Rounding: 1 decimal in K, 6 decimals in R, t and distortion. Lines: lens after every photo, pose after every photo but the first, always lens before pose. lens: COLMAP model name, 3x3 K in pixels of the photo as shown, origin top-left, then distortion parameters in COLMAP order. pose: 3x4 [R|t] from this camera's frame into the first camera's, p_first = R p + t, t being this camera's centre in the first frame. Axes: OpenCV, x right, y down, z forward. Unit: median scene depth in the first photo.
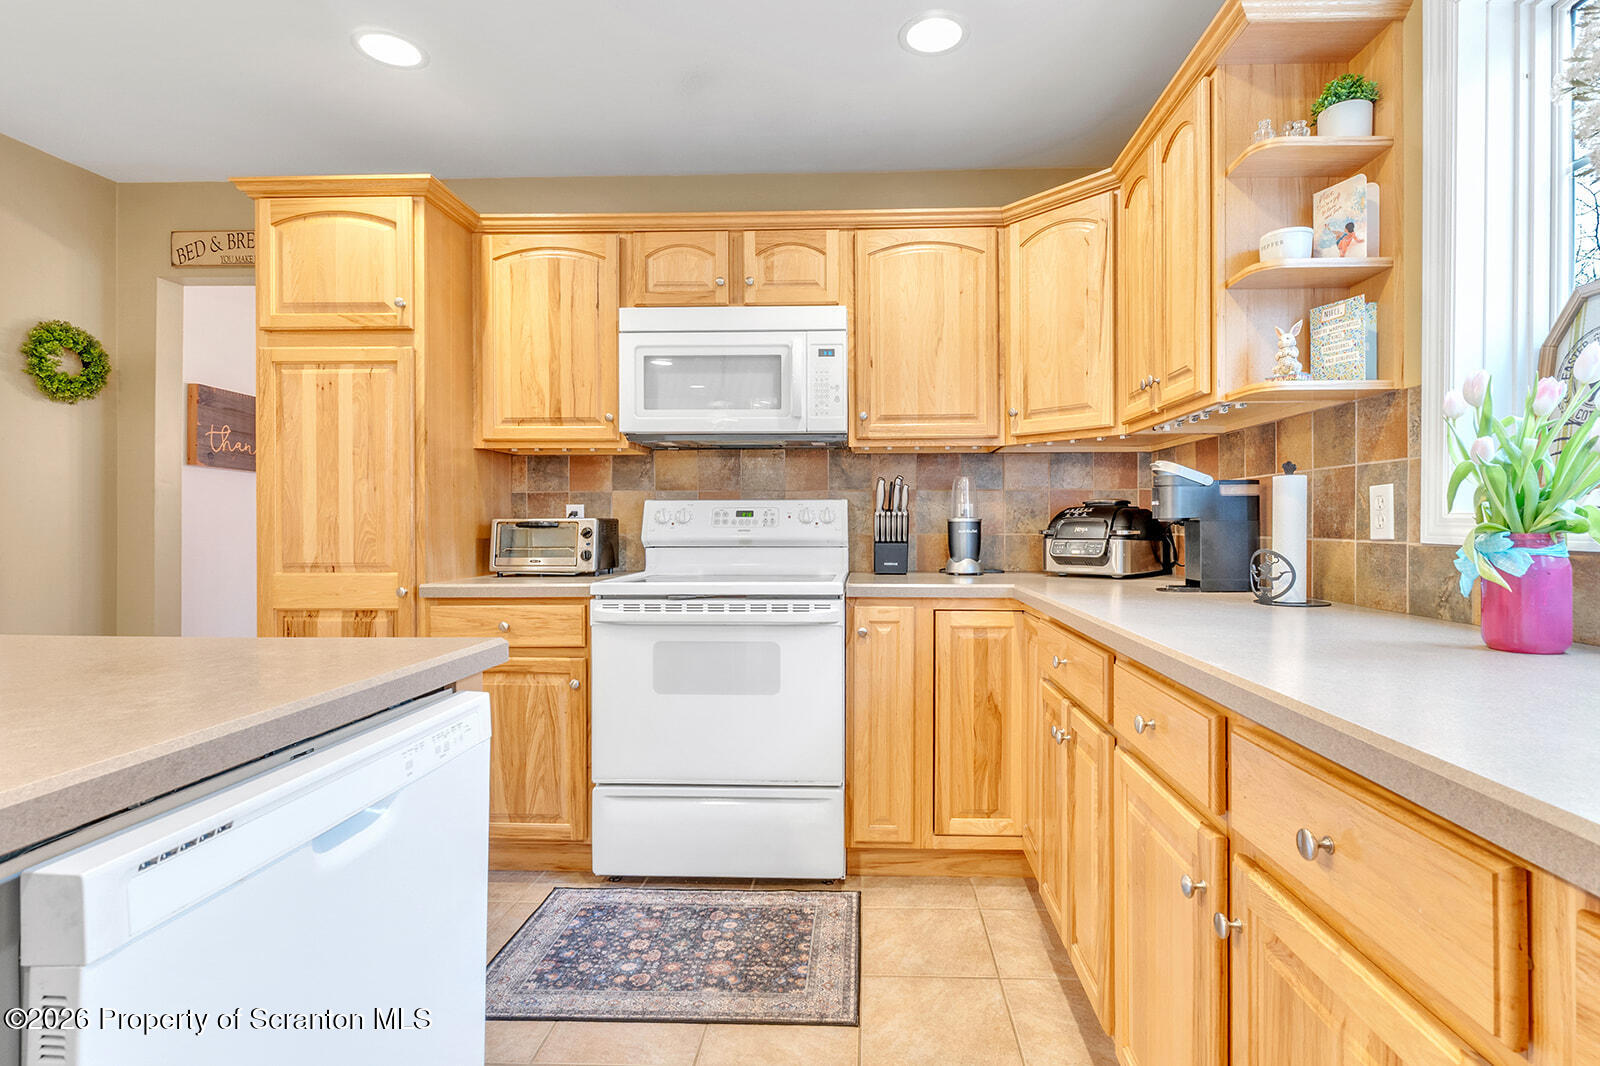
lens RADIAL K [[782.0, 0, 841.4], [0, 782.0, 527.0], [0, 0, 1]] dist [0.000677, 0.000468]
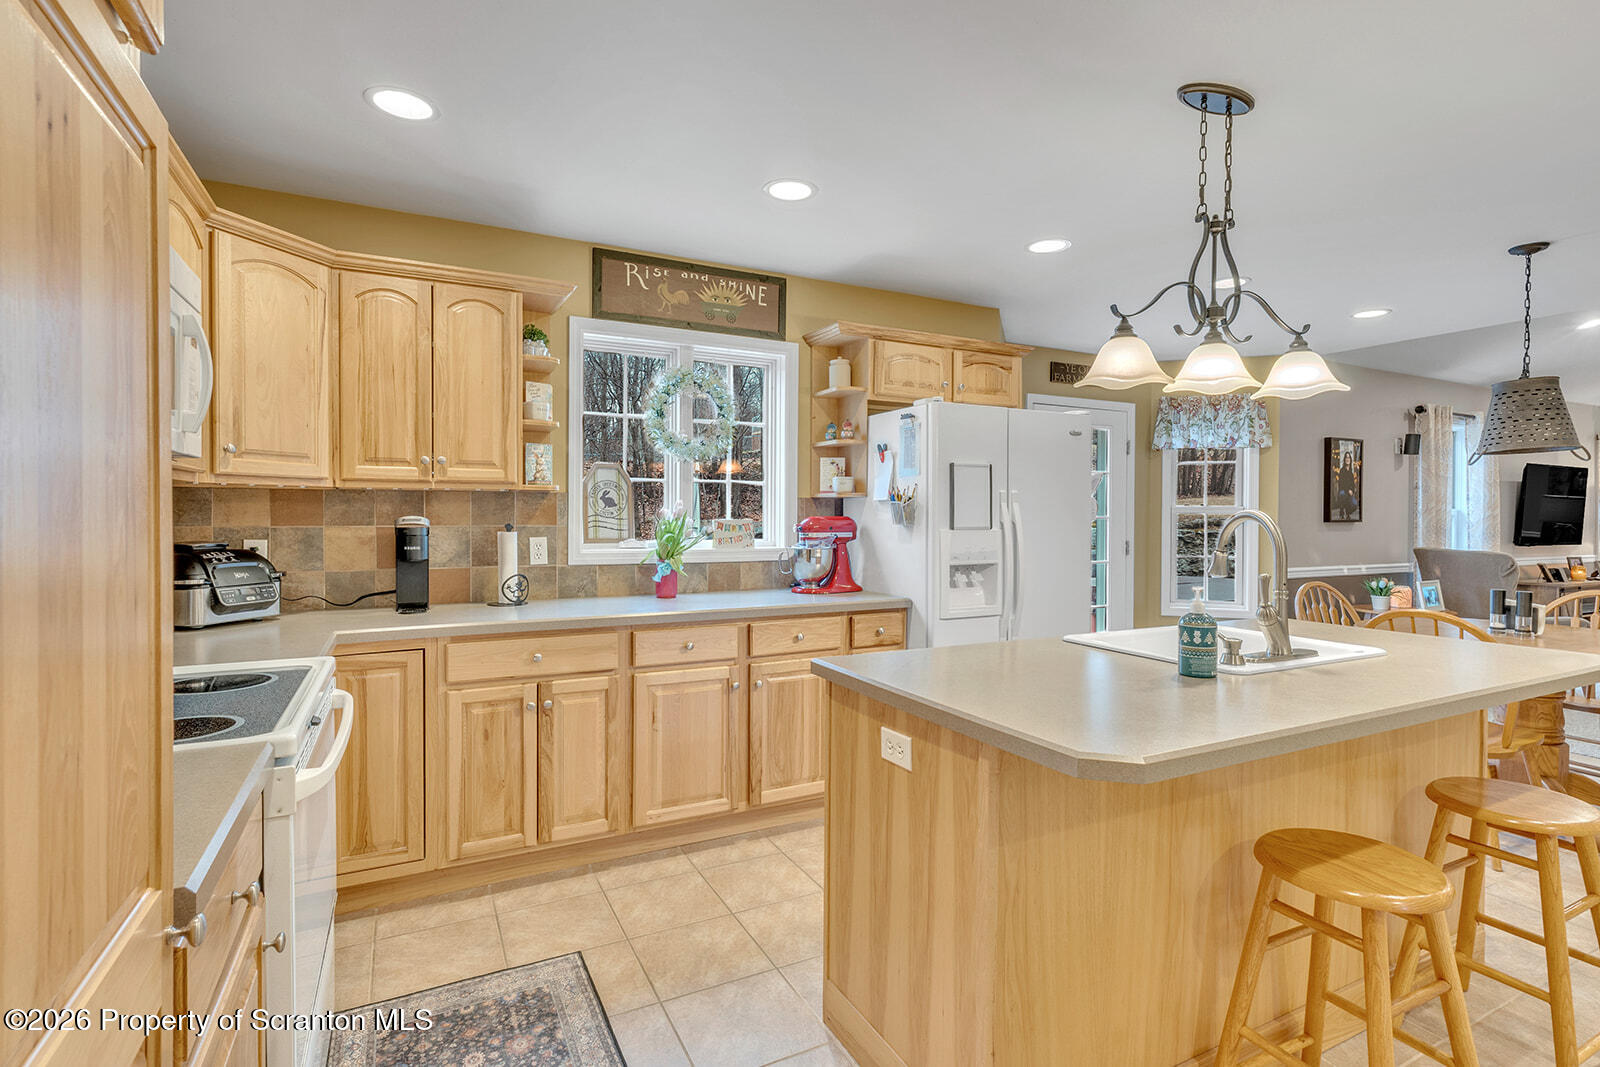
lens RADIAL K [[782.0, 0, 800.1], [0, 782.0, 527.2], [0, 0, 1]] dist [0.000677, 0.000468]
pose [[-0.486726, -0.016112, 0.873406, -0.932069], [0.001302, 0.999815, 0.019169, -0.078423], [-0.873554, 0.010467, -0.486615, 0.930822]]
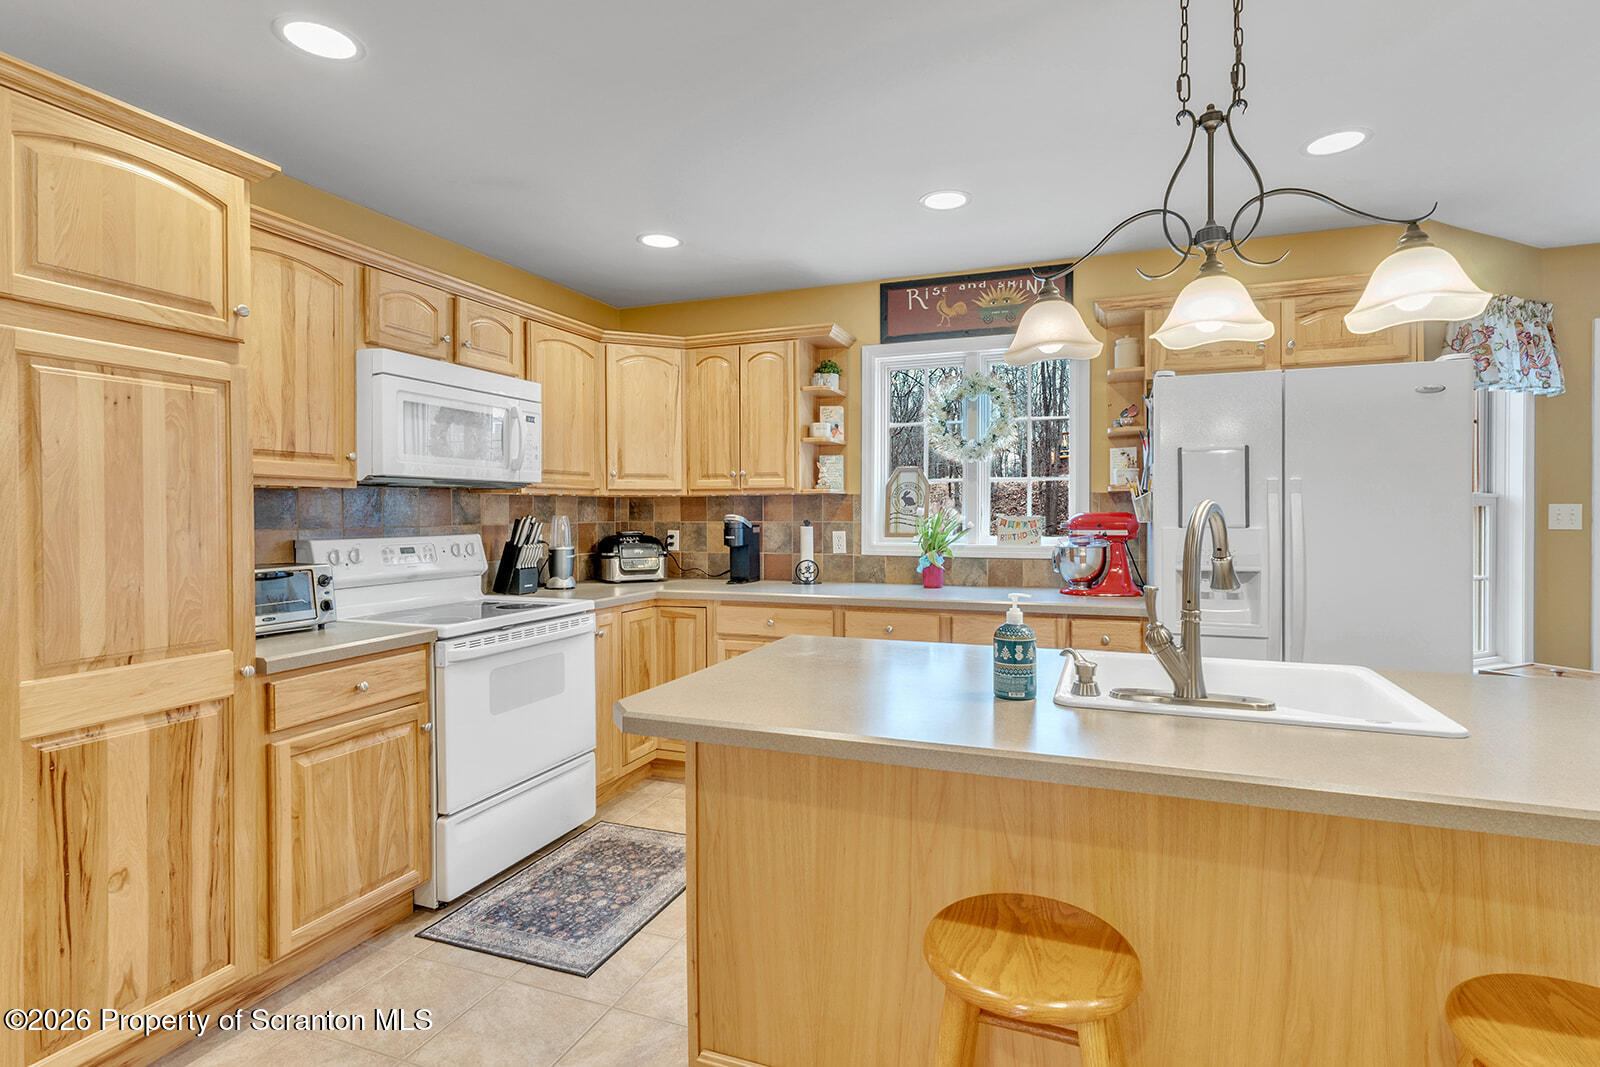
lens RADIAL K [[782.0, 0, 807.8], [0, 782.0, 524.3], [0, 0, 1]] dist [0.000677, 0.000468]
pose [[0.327893, -0.015142, 0.944594, -1.120707], [0.009422, 0.999874, 0.012757, -0.072254], [-0.944668, 0.004717, 0.327994, 0.189557]]
